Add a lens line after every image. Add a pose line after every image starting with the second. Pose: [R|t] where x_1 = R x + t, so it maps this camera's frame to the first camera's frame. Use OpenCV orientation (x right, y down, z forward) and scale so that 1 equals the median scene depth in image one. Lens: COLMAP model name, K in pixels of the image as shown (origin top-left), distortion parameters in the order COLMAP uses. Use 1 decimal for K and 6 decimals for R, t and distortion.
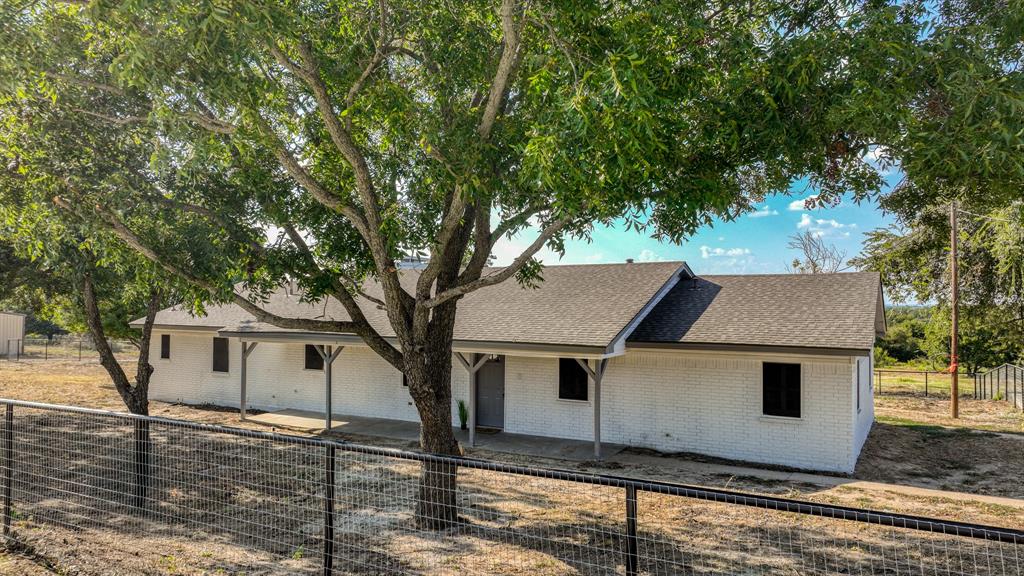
lens RADIAL K [[712.2, 0, 510.9], [0, 712.2, 290.6], [0, 0, 1]] dist [0.002353, 0.003391]
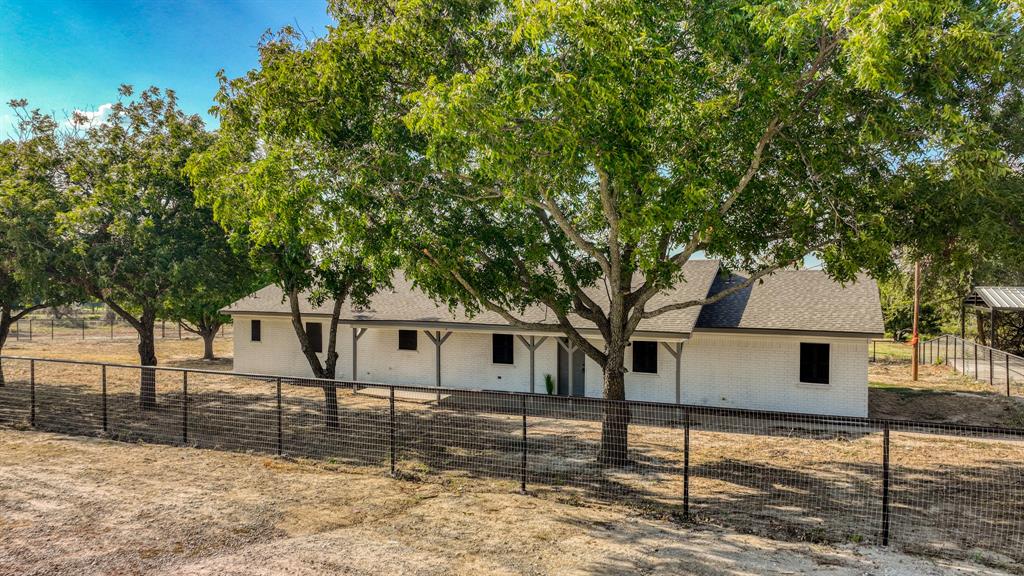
lens RADIAL K [[712.2, 0, 512.8], [0, 712.2, 286.8], [0, 0, 1]] dist [0.002353, 0.003391]
pose [[0.995862, -0.006652, 0.090637, -0.275188], [0.003051, 0.999203, 0.039805, -0.053081], [-0.090830, -0.039364, 0.995088, -0.242872]]
